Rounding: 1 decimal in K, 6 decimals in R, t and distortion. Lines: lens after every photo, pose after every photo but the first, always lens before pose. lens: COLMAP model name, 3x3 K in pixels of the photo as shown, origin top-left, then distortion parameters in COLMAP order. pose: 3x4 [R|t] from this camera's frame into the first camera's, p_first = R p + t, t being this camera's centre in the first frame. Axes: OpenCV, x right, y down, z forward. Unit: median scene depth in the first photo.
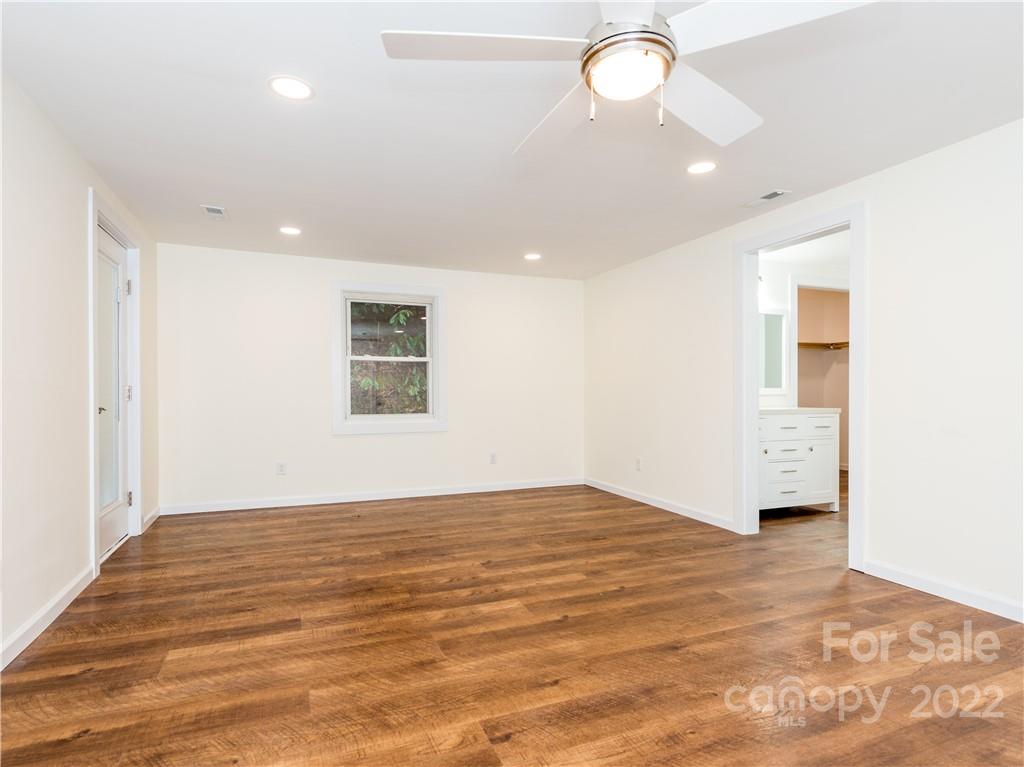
lens RADIAL K [[574.0, 0, 515.0], [0, 574.0, 395.5], [0, 0, 1]] dist [0.004762, -0.001921]
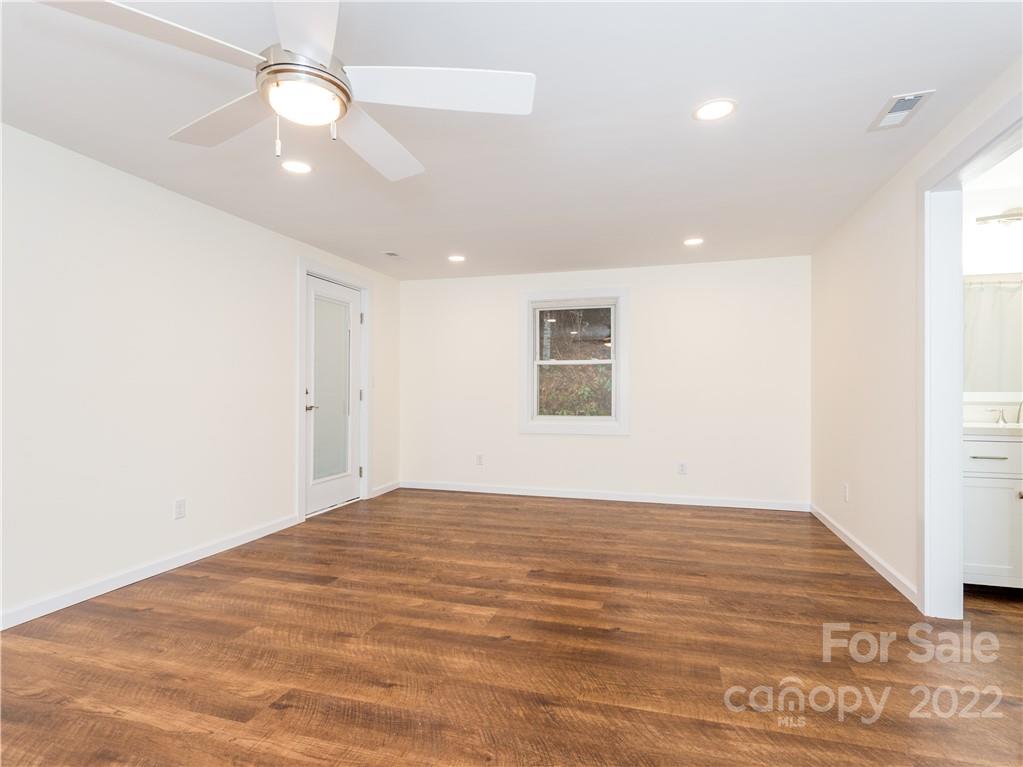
lens RADIAL K [[566.1, 0, 491.6], [0, 566.1, 388.4], [0, 0, 1]] dist [0.007678, -0.001526]
pose [[0.764664, 0.001950, -0.644426, 0.526672], [-0.007152, 0.999960, -0.005460, -0.016322], [0.644390, 0.008784, 0.764647, 0.206750]]
